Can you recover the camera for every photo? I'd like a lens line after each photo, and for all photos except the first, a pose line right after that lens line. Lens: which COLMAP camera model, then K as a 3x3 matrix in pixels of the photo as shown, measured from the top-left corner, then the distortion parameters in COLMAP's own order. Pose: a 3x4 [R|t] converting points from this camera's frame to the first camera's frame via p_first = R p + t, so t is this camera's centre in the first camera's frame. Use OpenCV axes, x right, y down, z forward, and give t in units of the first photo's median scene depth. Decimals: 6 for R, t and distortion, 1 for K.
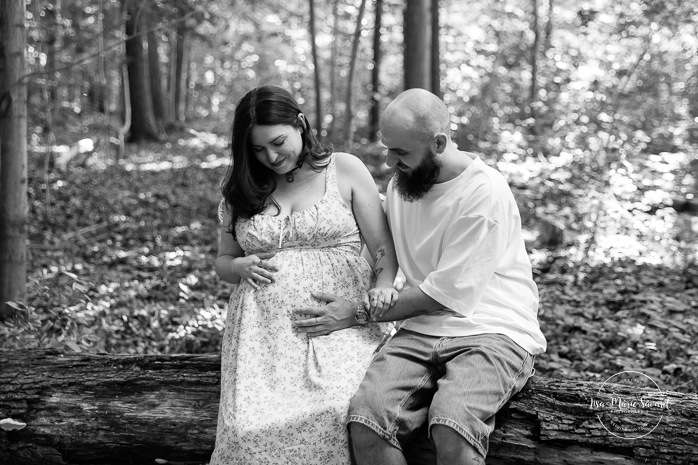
lens RADIAL K [[1341.6, 0, 347.5], [0, 1341.6, 232.4], [0, 0, 1]] dist [-0.025472, 0.000000]
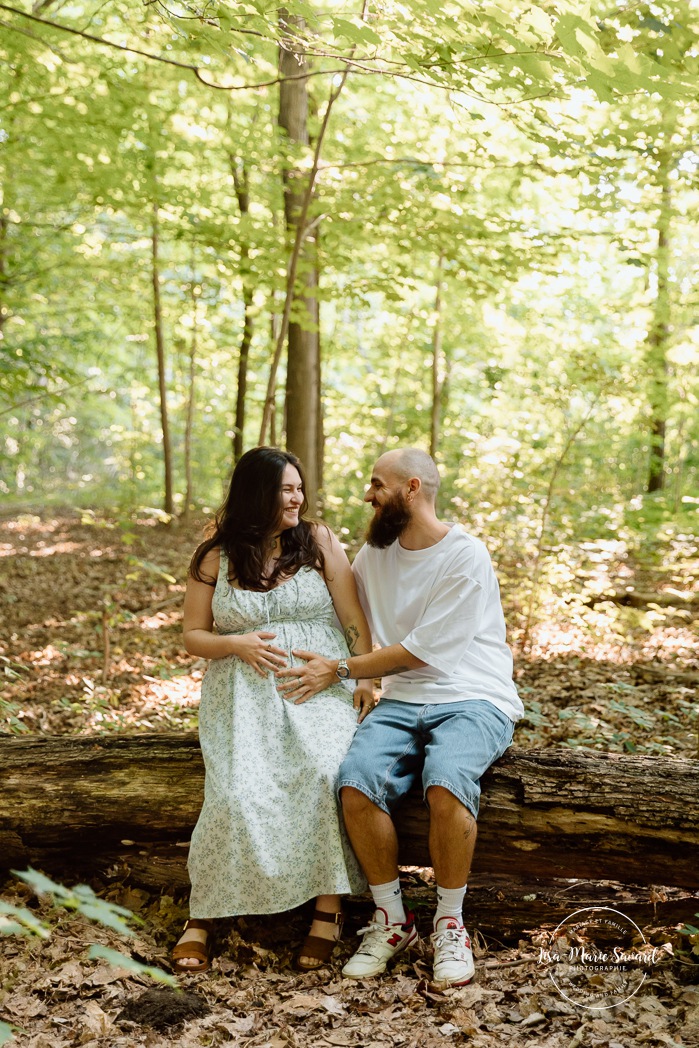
lens RADIAL K [[1676.4, 0, 351.3], [0, 1676.4, 524.4], [0, 0, 1]] dist [-0.003811, 0.000000]
pose [[0.995770, 0.005815, 0.091692, -0.087656], [0.000551, 0.997599, -0.069257, 0.023957], [-0.091874, 0.069014, 0.993376, -0.232564]]
